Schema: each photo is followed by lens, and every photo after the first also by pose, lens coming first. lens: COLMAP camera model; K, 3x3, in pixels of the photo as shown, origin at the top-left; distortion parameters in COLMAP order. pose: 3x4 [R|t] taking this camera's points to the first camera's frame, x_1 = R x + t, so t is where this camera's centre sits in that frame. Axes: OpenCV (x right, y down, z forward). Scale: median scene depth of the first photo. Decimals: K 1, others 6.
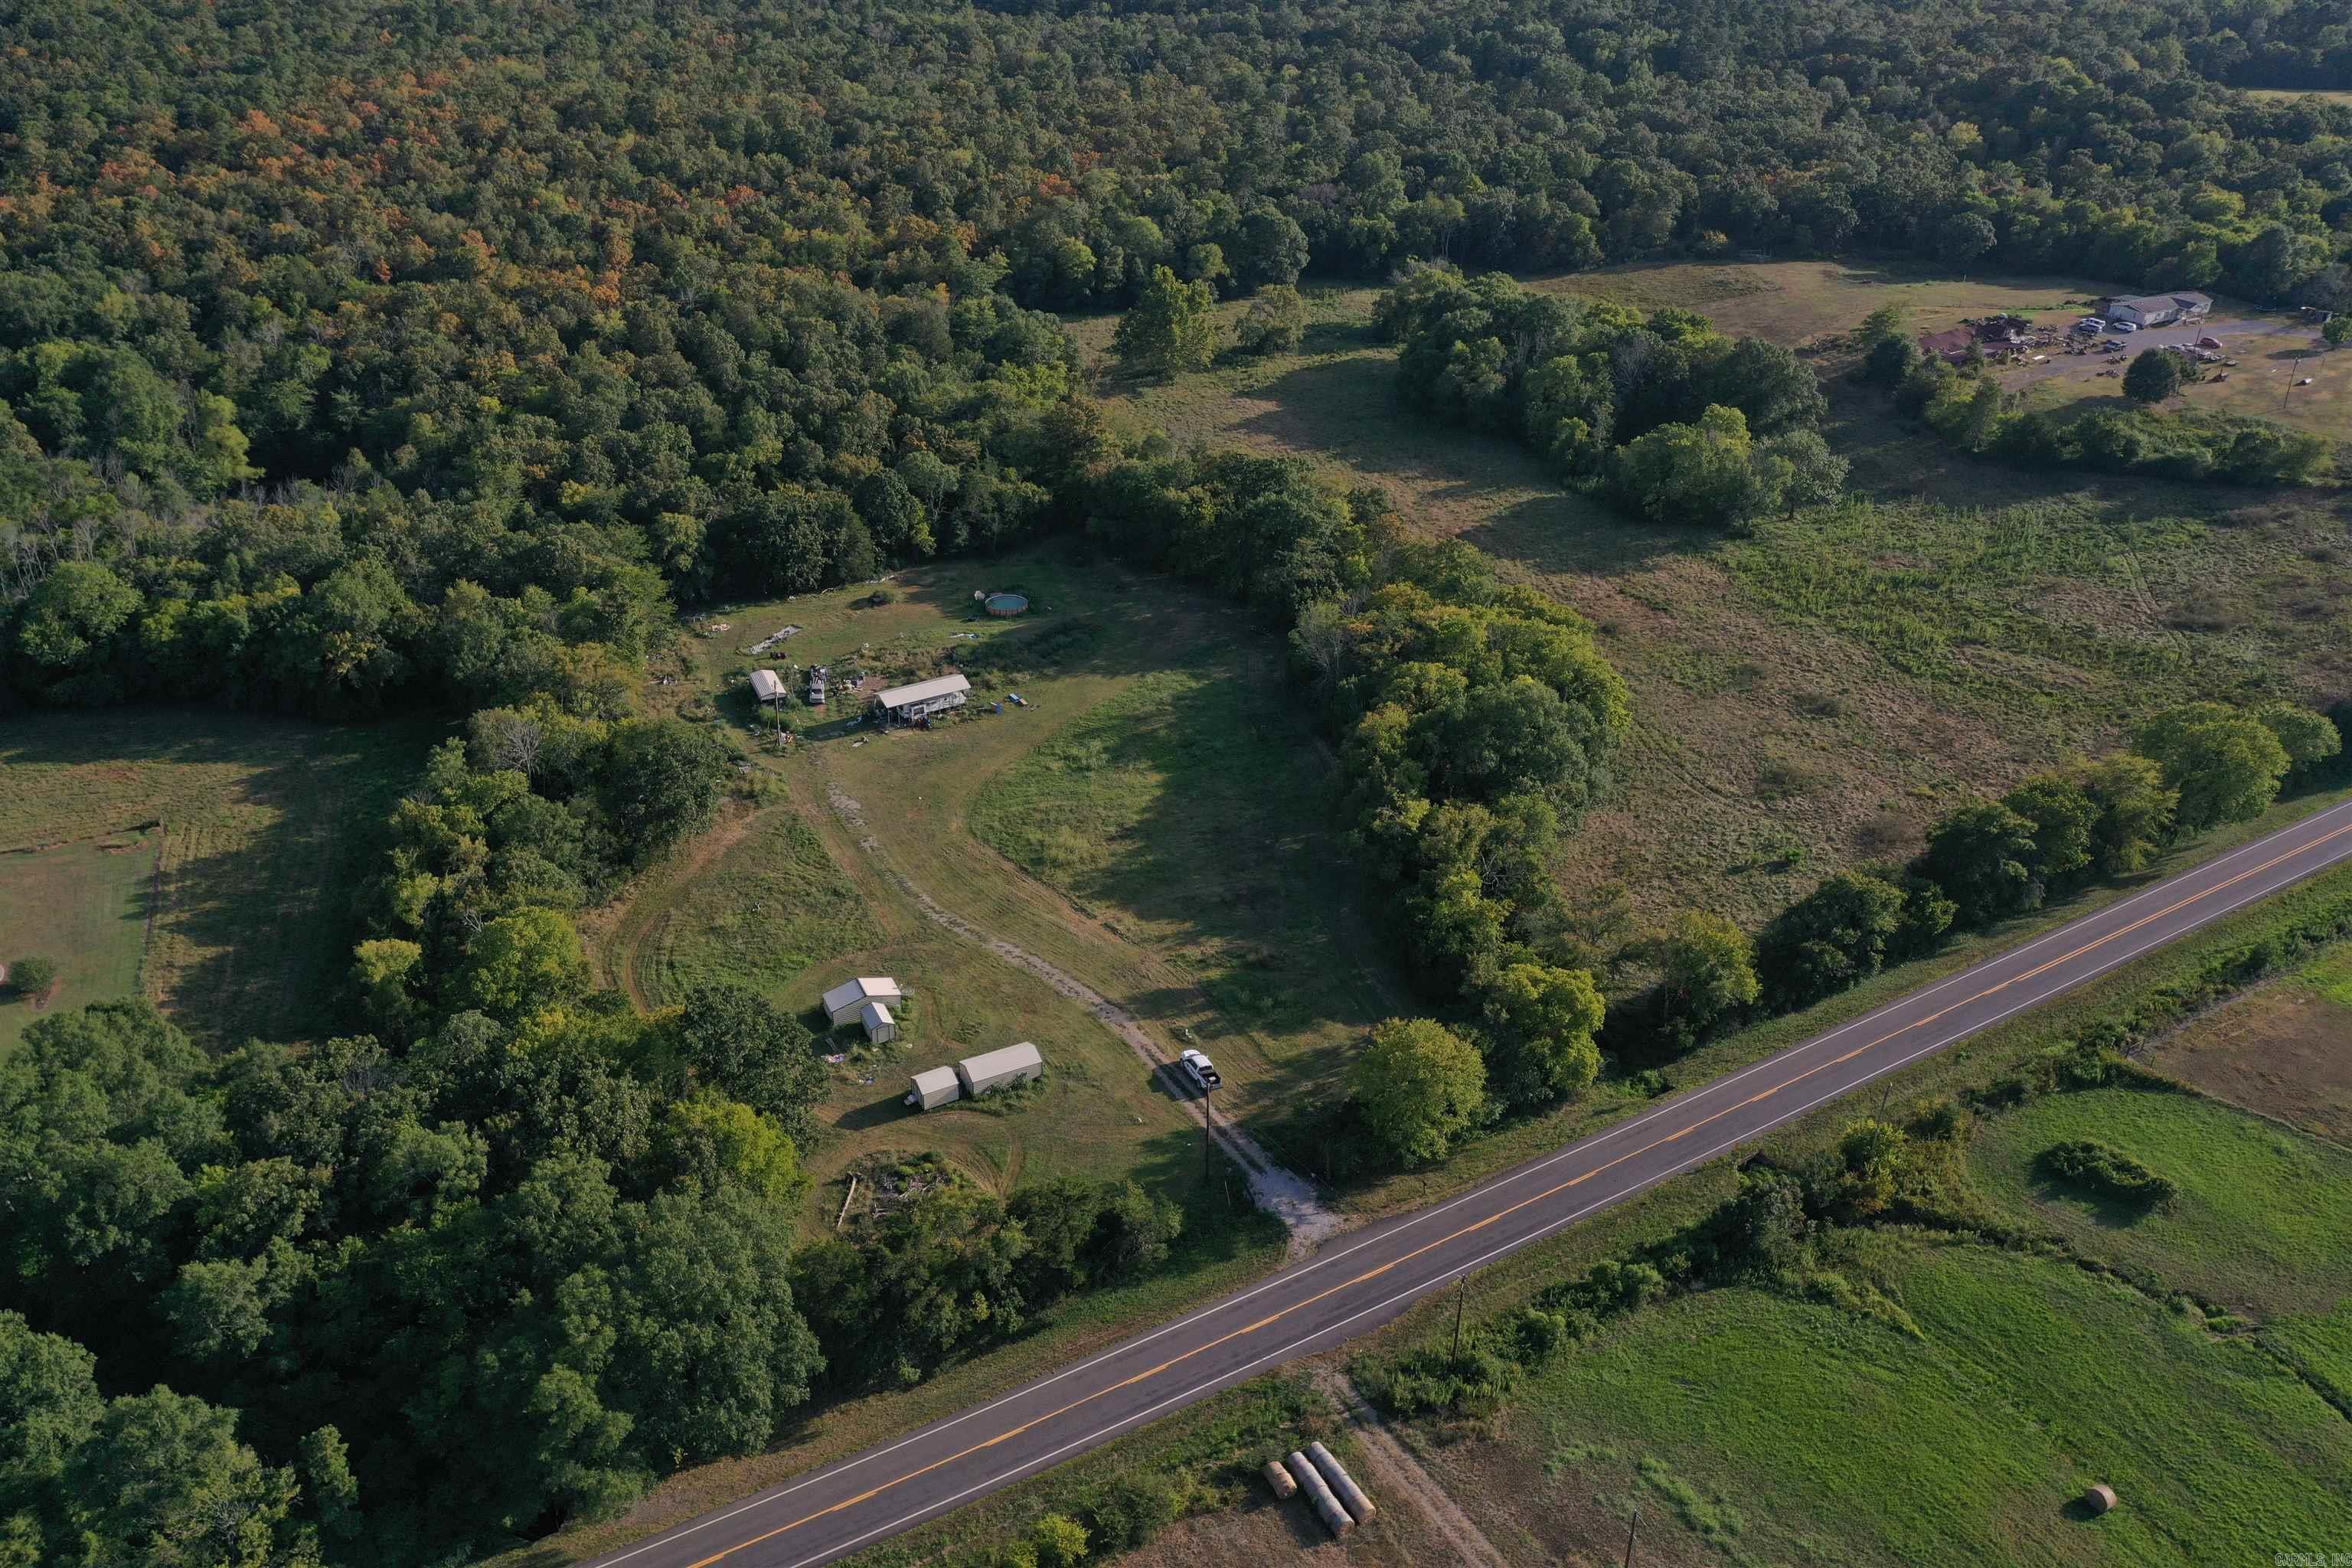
lens RADIAL K [[1868.4, 0, 1177.2], [0, 1868.4, 788.0], [0, 0, 1]] dist [0.012646, 0.004011]
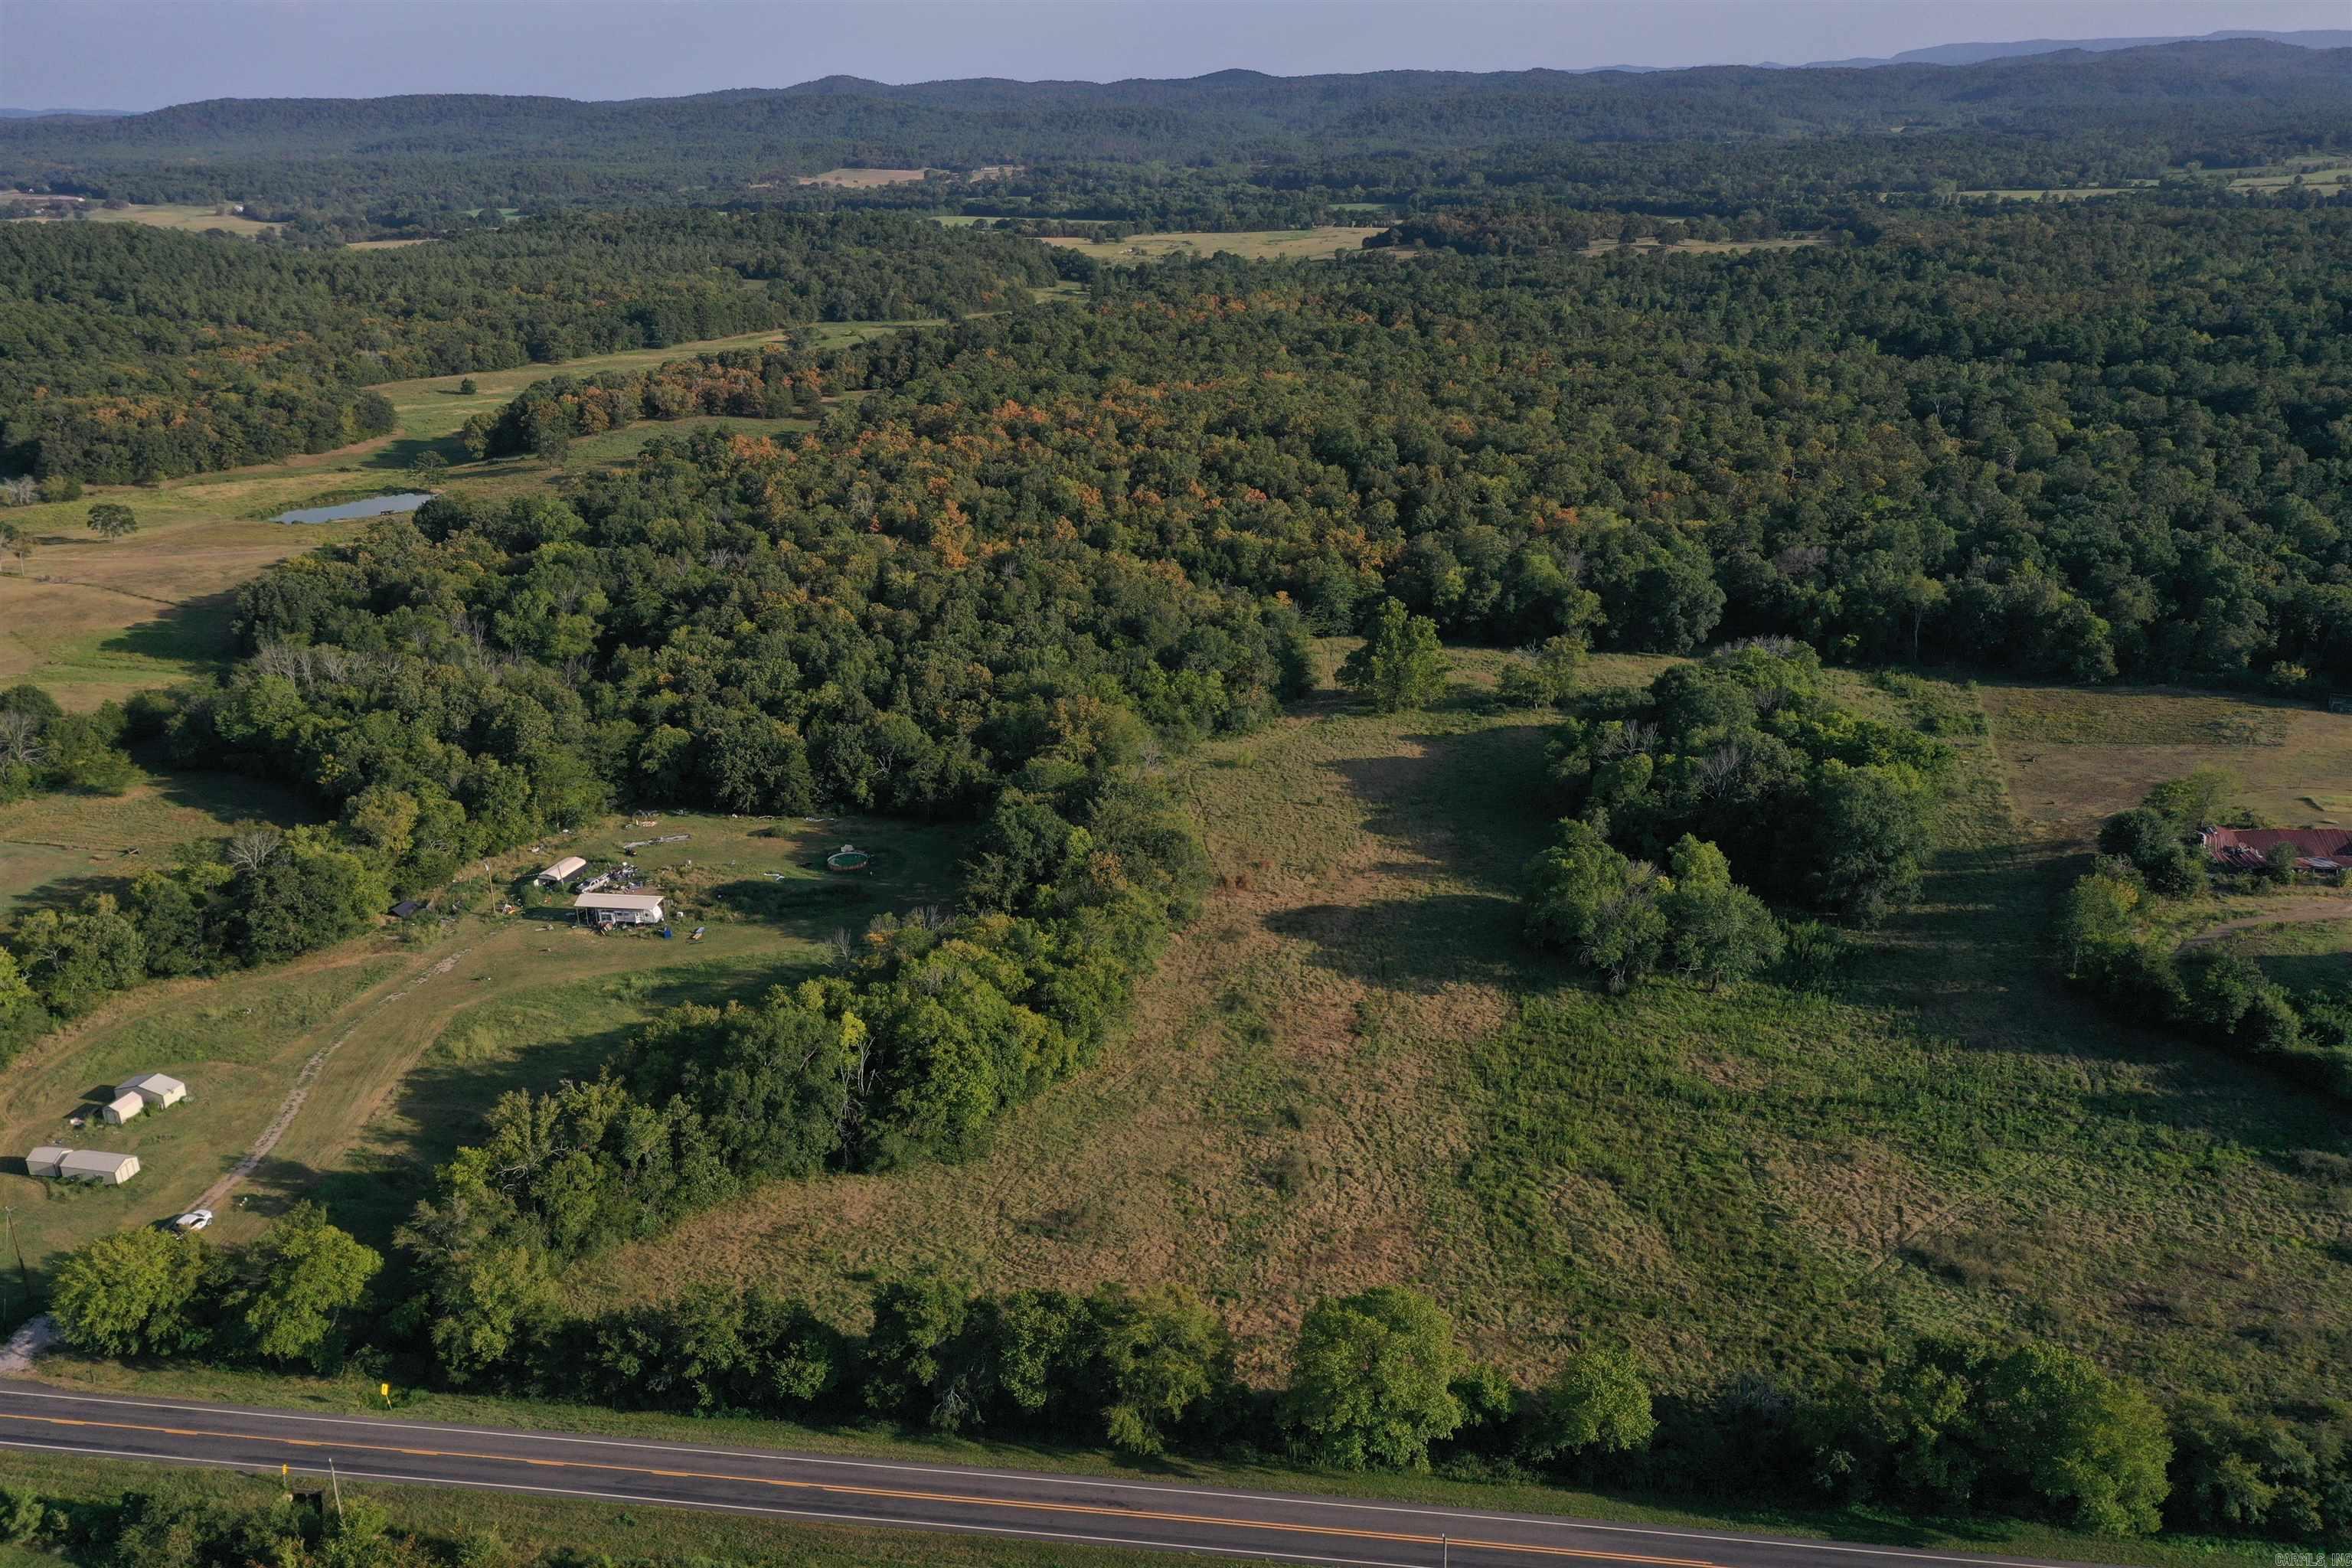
lens RADIAL K [[1867.8, 0, 1177.8], [0, 1867.8, 793.4], [0, 0, 1]] dist [0.011145, 0.001373]
pose [[0.757399, 0.190433, -0.624566, 0.728313], [-0.284568, 0.957176, -0.053243, -0.135030], [0.587681, 0.218057, 0.779155, 0.274928]]
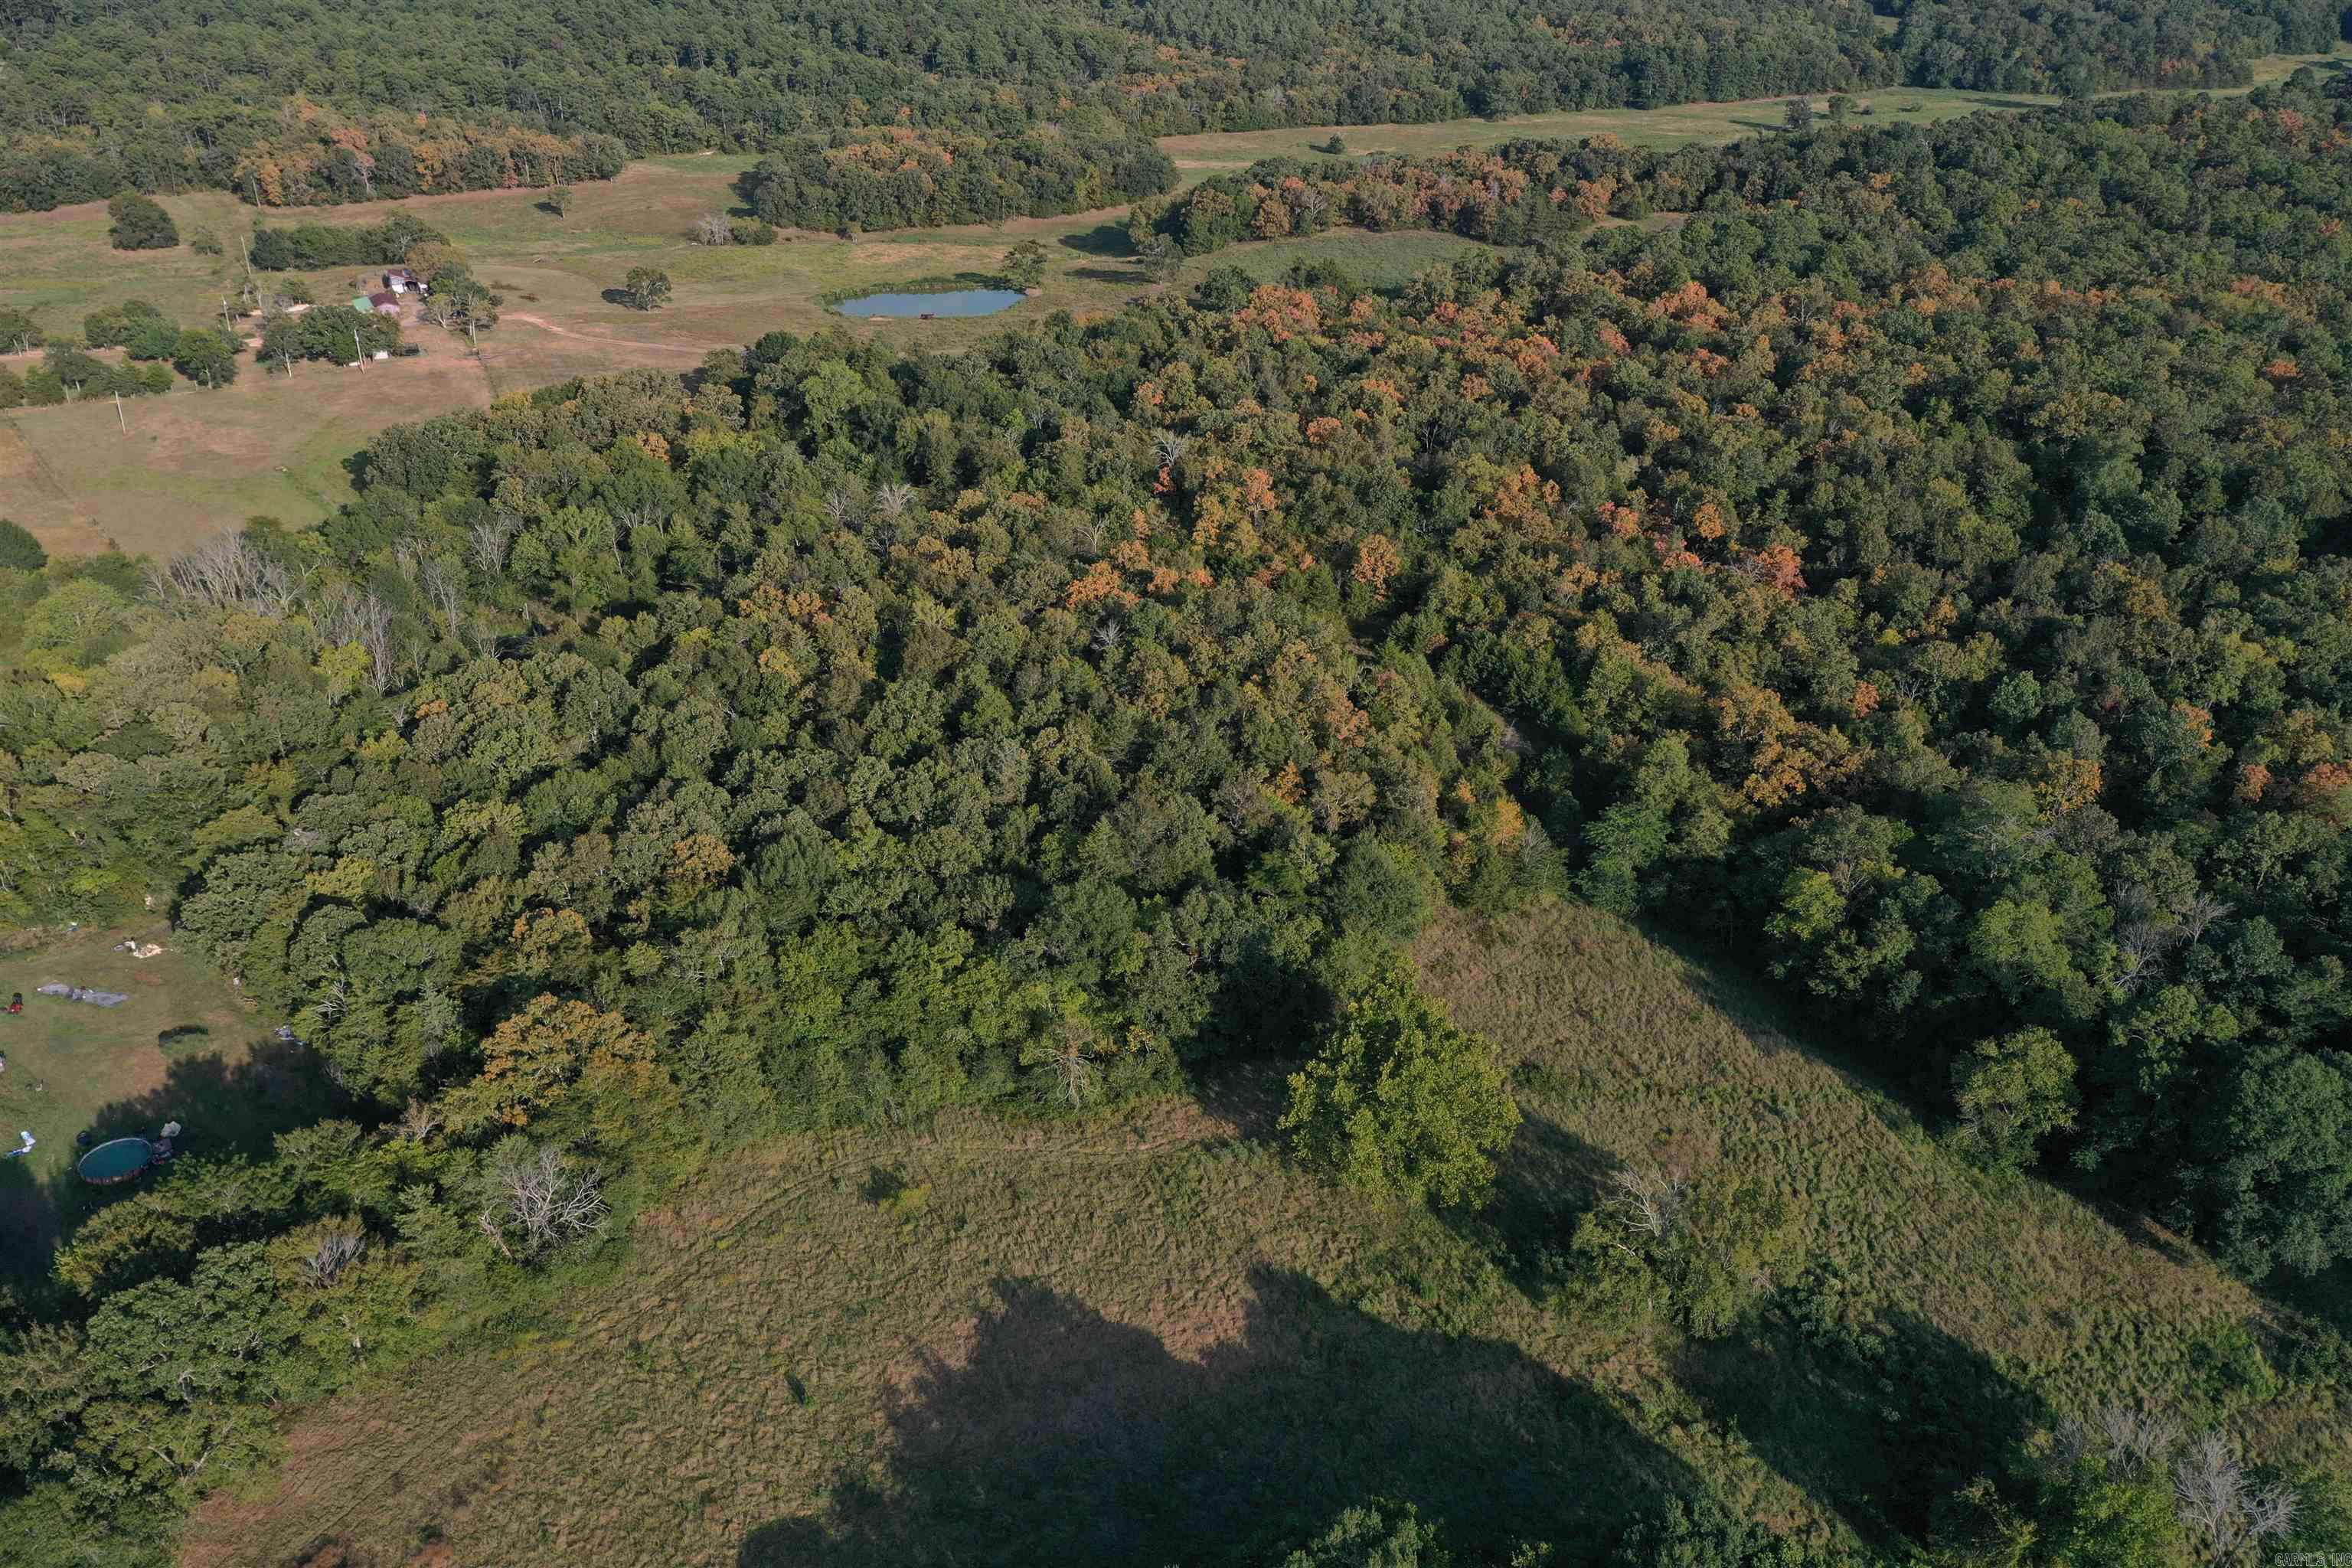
lens RADIAL K [[1868.4, 0, 1177.2], [0, 1868.4, 788.0], [0, 0, 1]] dist [0.012646, 0.004011]
pose [[0.155657, 0.433494, -0.887611, 0.496677], [-0.457455, 0.828037, 0.324177, -0.596493], [0.875503, 0.355582, 0.327193, 1.085457]]
